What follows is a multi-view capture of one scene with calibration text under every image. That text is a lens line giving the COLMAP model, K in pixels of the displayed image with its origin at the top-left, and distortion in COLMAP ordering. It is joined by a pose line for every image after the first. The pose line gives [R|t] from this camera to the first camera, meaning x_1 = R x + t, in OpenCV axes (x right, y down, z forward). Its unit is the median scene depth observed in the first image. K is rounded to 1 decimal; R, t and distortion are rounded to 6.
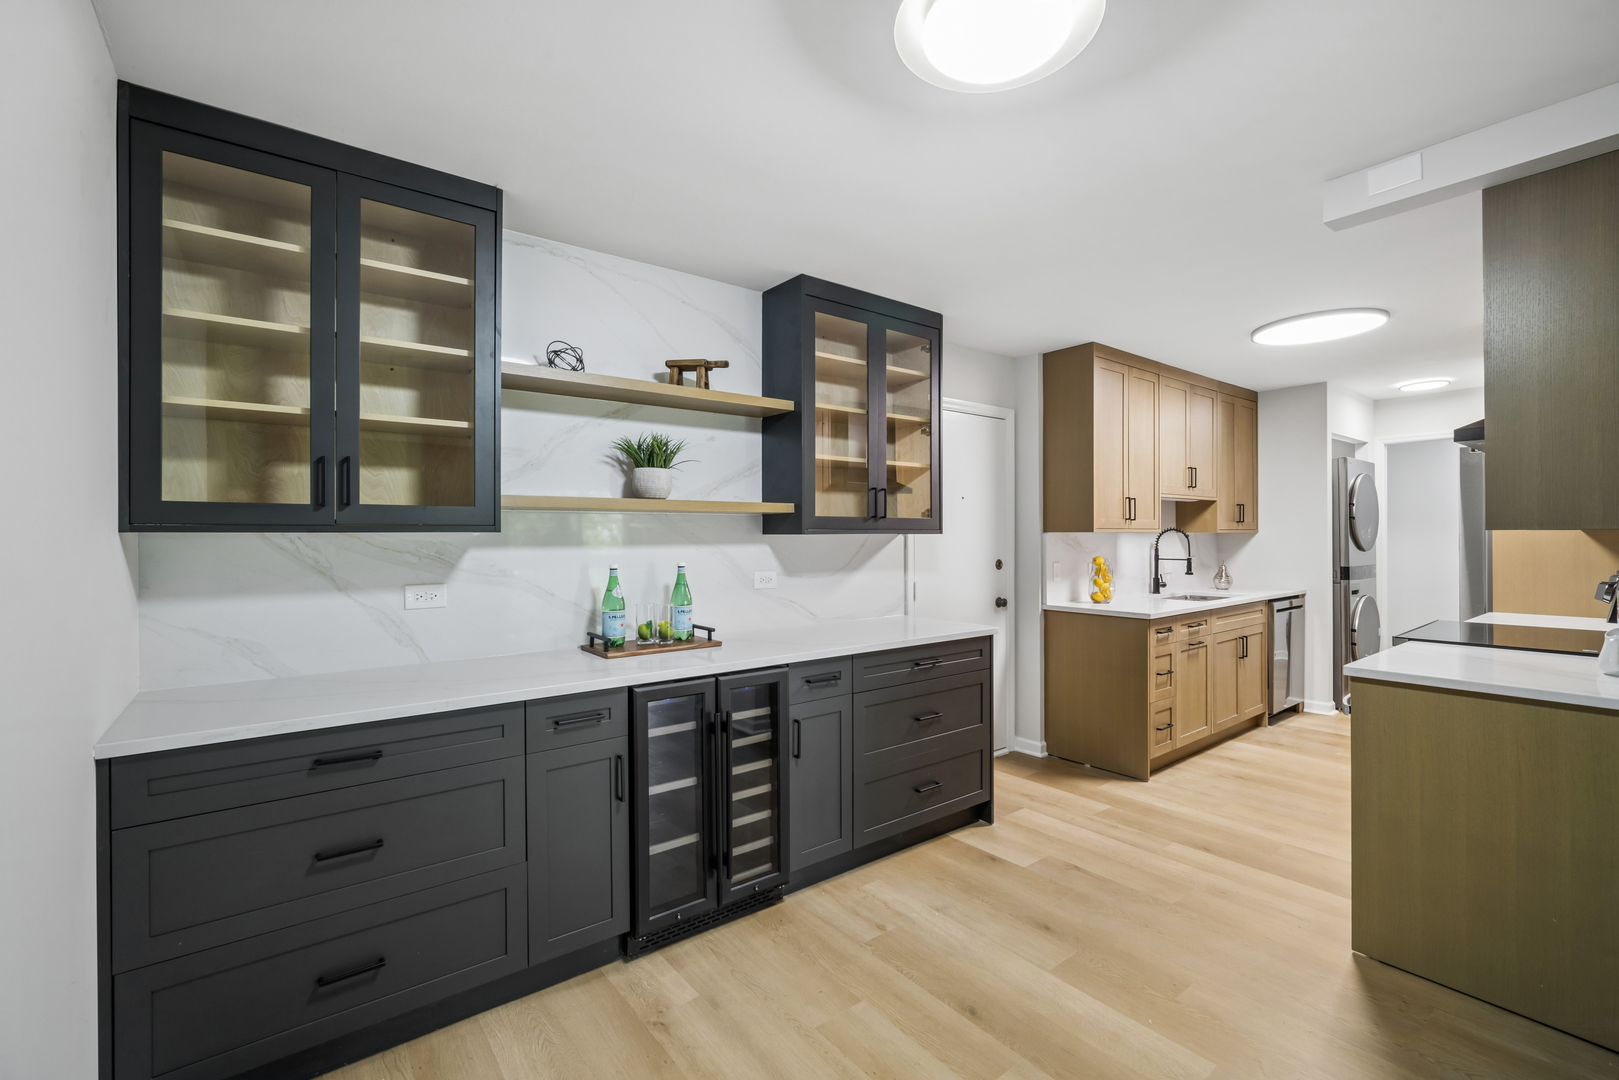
lens RADIAL K [[699.5, 0, 807.9], [0, 699.5, 534.5], [0, 0, 1]] dist [-0.014349, 0.006997]
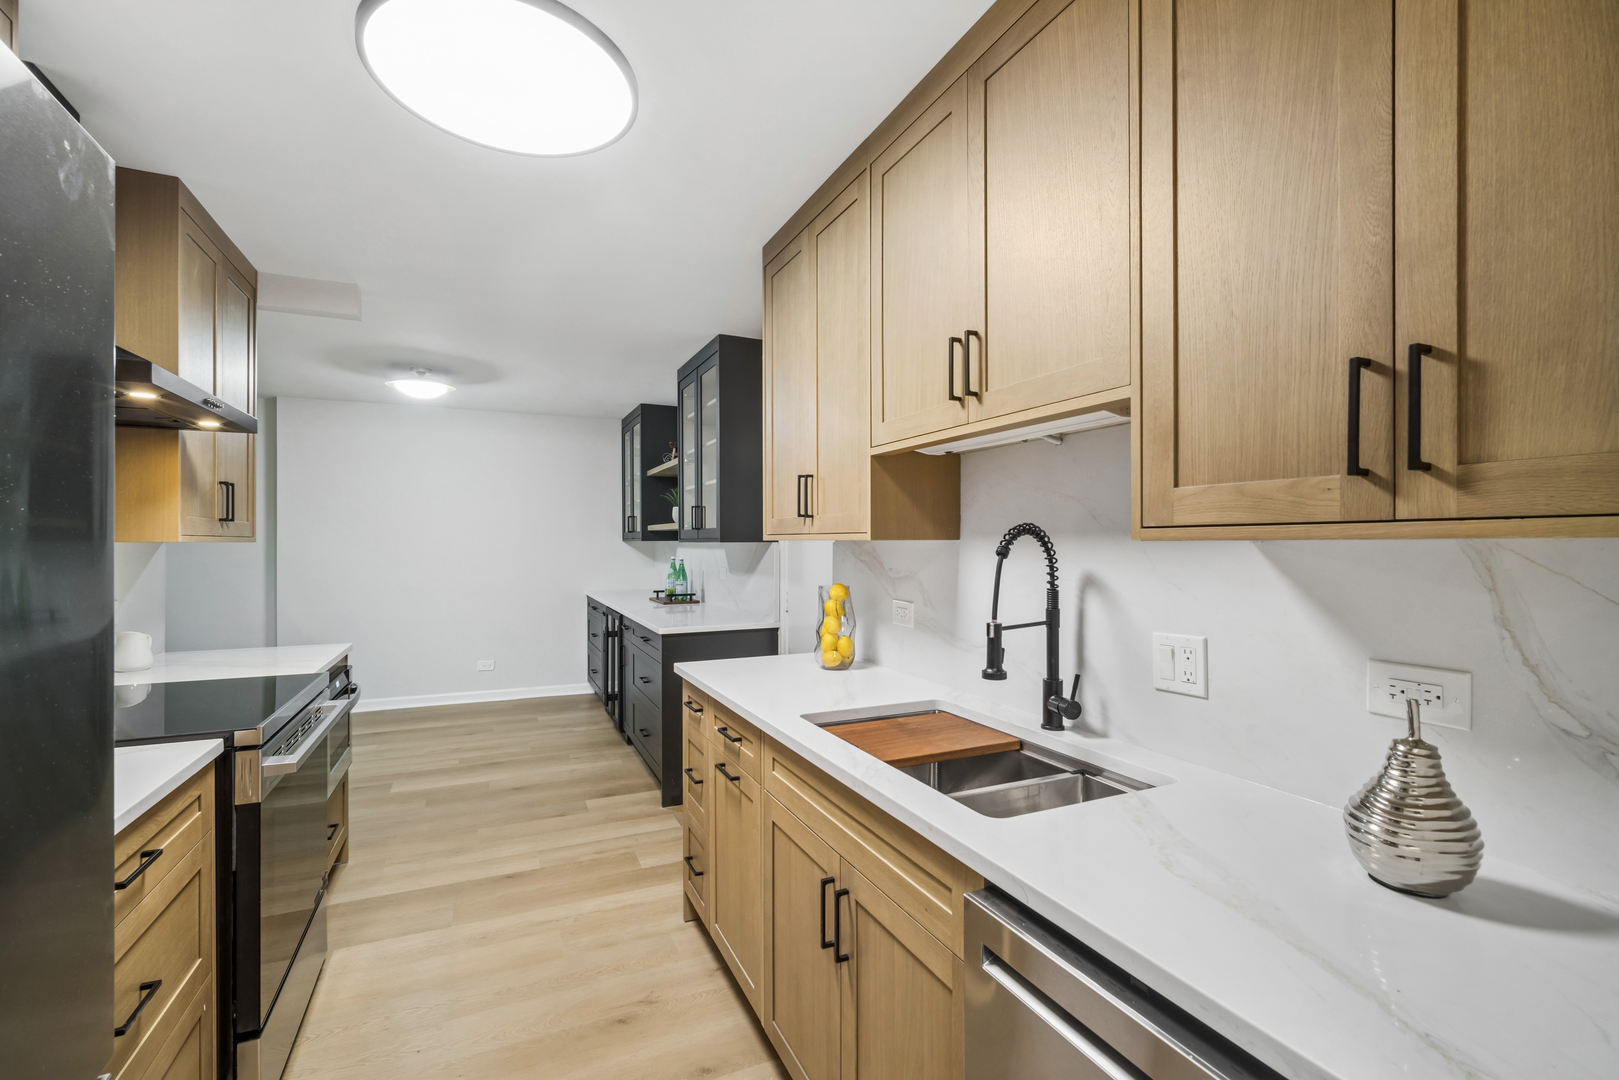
lens RADIAL K [[699.5, 0, 807.9], [0, 699.5, 534.5], [0, 0, 1]] dist [-0.014349, 0.006997]
pose [[-0.213639, -0.001823, -0.976911, 1.502156], [0.000414, 0.999998, -0.001957, -0.010812], [0.976912, -0.000822, -0.213638, 1.701009]]
